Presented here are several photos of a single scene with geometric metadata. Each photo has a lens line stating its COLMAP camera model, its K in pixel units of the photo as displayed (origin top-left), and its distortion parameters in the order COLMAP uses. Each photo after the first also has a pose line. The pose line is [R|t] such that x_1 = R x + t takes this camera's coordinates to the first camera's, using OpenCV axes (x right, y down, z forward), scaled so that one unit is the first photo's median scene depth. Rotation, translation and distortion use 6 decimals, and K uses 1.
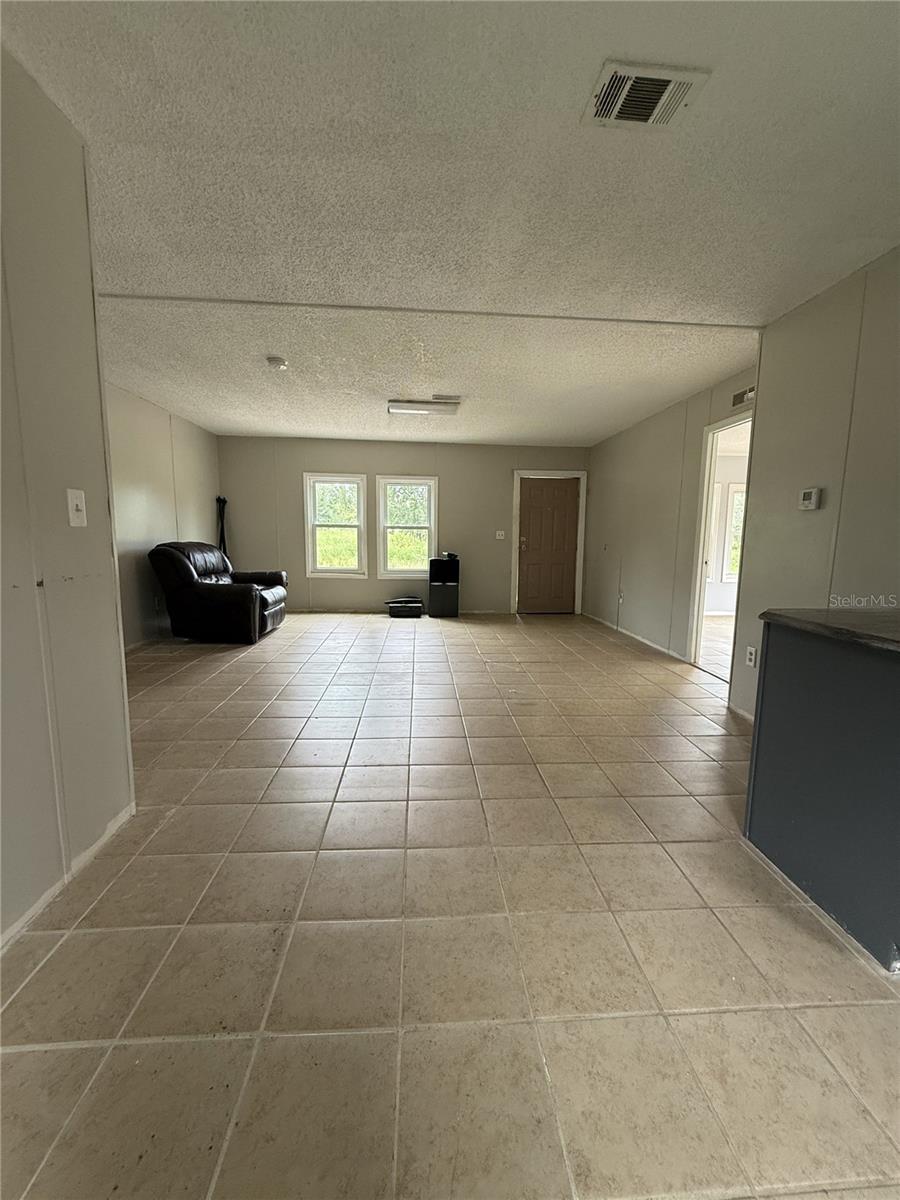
lens RADIAL K [[476.2, 0, 454.2], [0, 476.2, 598.4], [0, 0, 1]] dist [-0.000894, -0.000069]
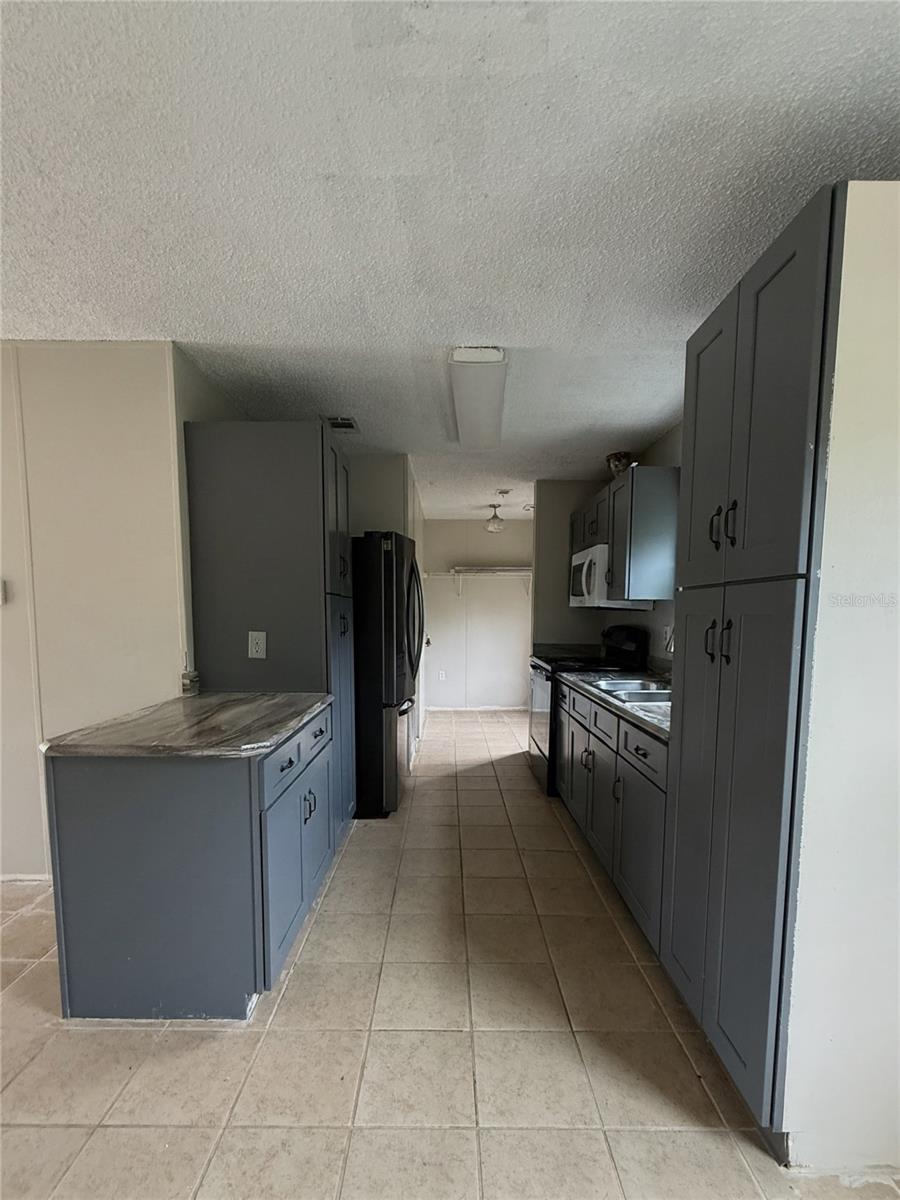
lens RADIAL K [[529.1, 0, 450.5], [0, 529.1, 664.4], [0, 0, 1]] dist [-0.000023, -0.000478]
pose [[0.067694, -0.110959, 0.991517, -0.073318], [0.125321, 0.986871, 0.101883, -0.044216], [-0.989804, 0.117361, 0.080710, 0.084457]]
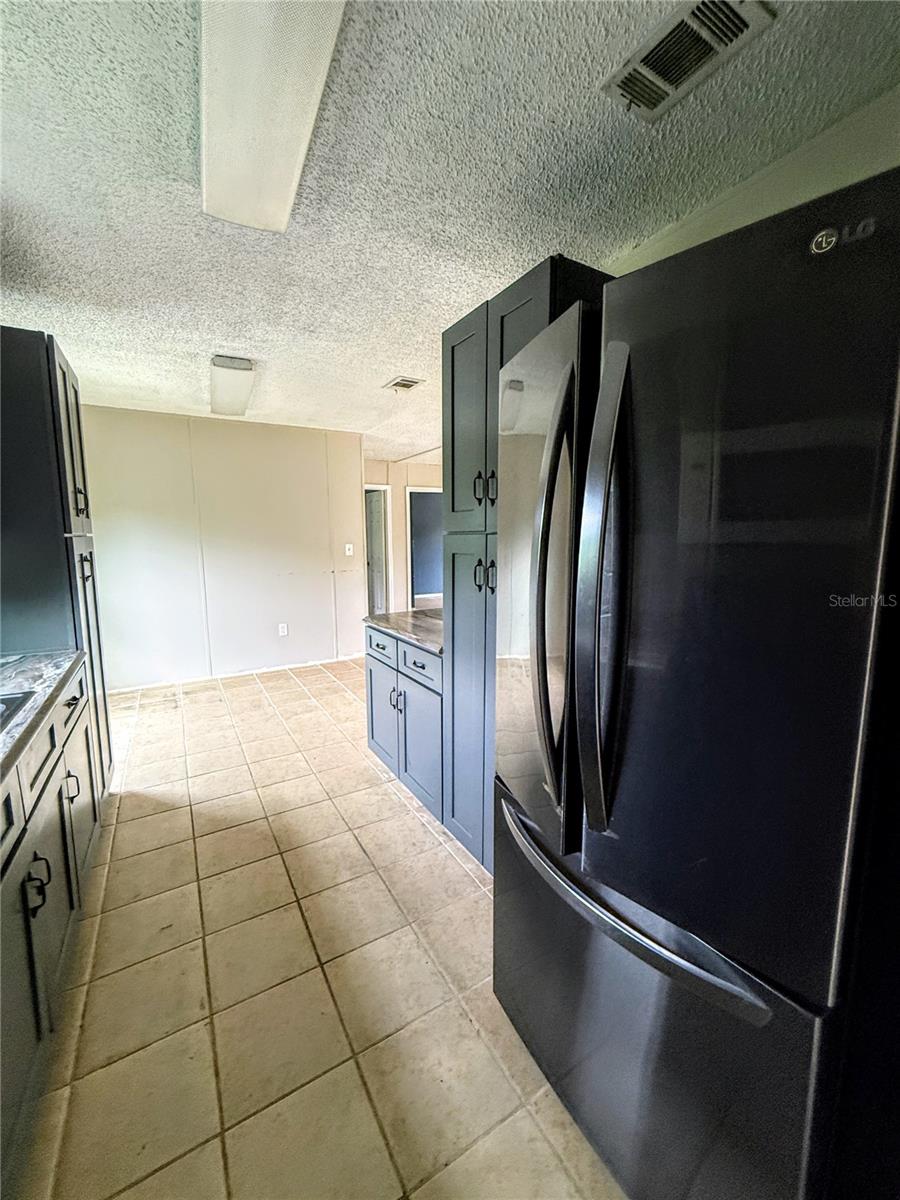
lens RADIAL K [[476.2, 0, 453.1], [0, 476.2, 597.4], [0, 0, 1]] dist [-0.000894, -0.000069]
pose [[0.449166, 0.095024, -0.888381, 0.869815], [-0.109820, 0.992660, 0.050652, -0.041743], [0.886673, 0.074811, 0.456305, 0.060089]]
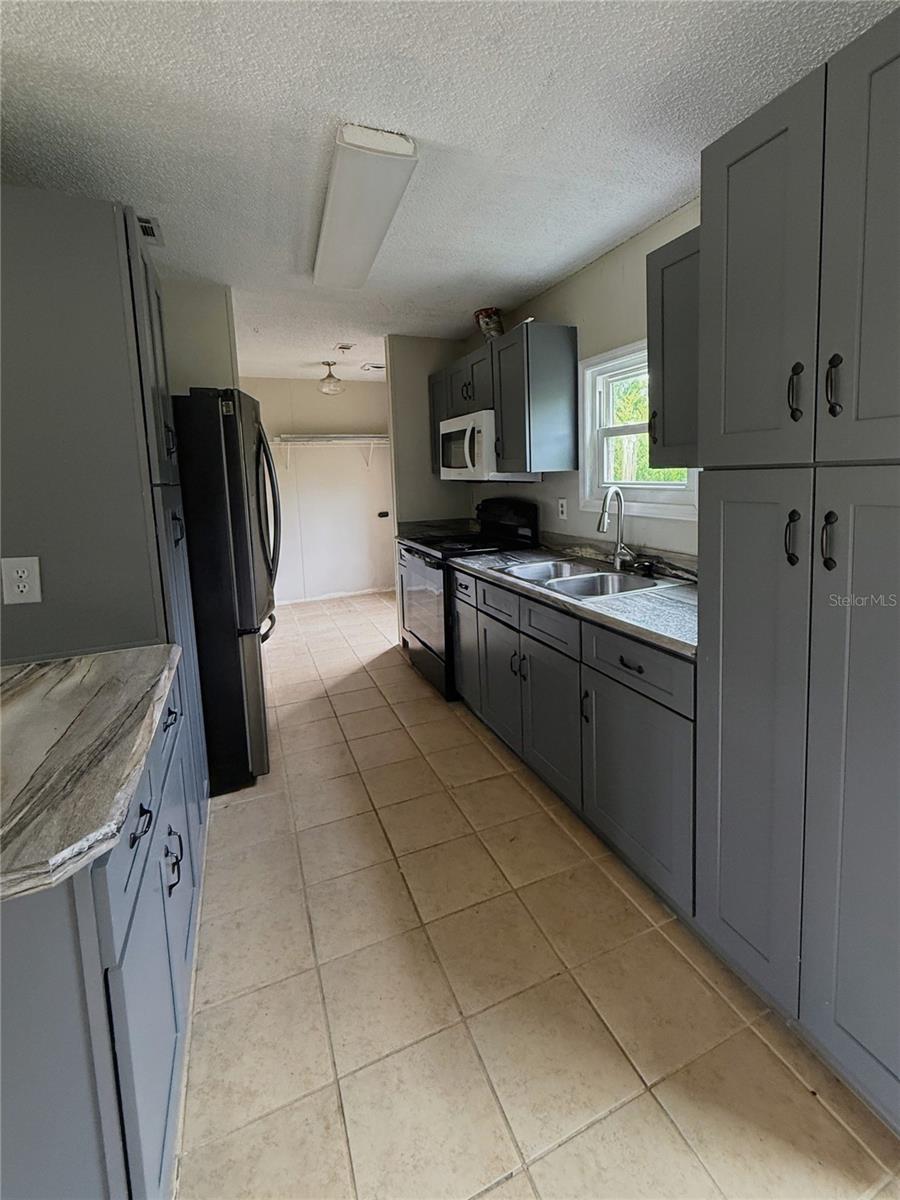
lens RADIAL K [[529.7, 0, 476.1], [0, 529.7, 530.0], [0, 0, 1]] dist [-0.001976, 0.000918]
pose [[-0.339946, -0.101422, 0.934960, 0.080069], [0.152018, 0.975167, 0.161056, -0.072406], [-0.928077, 0.196881, -0.316086, 0.169038]]
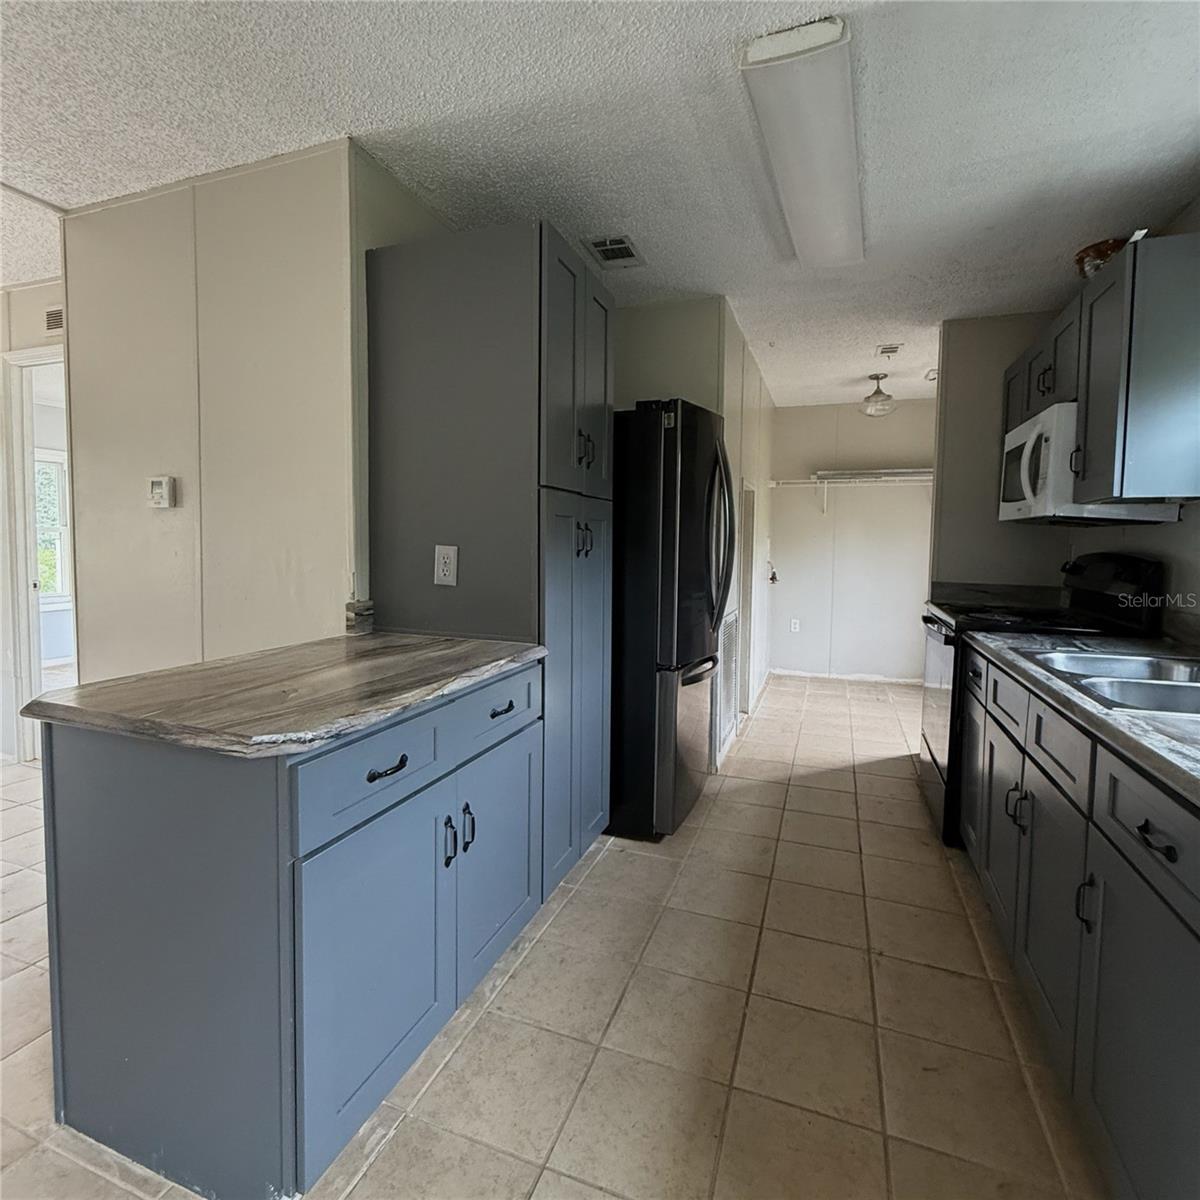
lens RADIAL K [[635.5, 0, 603.1], [0, 635.5, 578.2], [0, 0, 1]] dist [-0.000297, 0.000081]
pose [[0.411421, -0.059828, 0.909480, 0.105107], [0.109880, 0.993821, 0.015670, -0.018903], [-0.904798, 0.093487, 0.415453, 0.042441]]
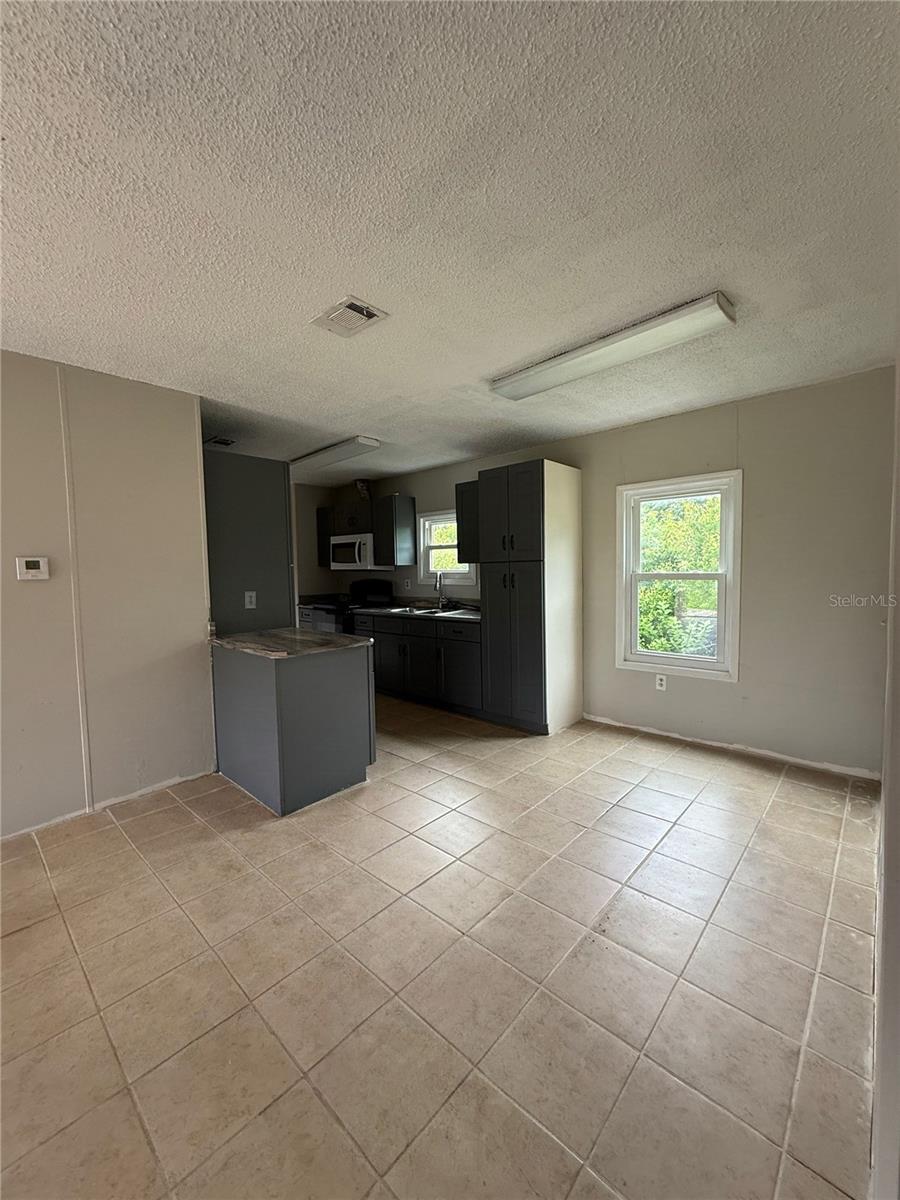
lens RADIAL K [[476.2, 0, 449.6], [0, 476.2, 600.4], [0, 0, 1]] dist [-0.000894, -0.000069]
pose [[-0.686488, -0.048052, 0.725552, -0.294569], [0.106361, 0.980446, 0.165568, -0.124208], [-0.719320, 0.190831, -0.667953, 0.605617]]
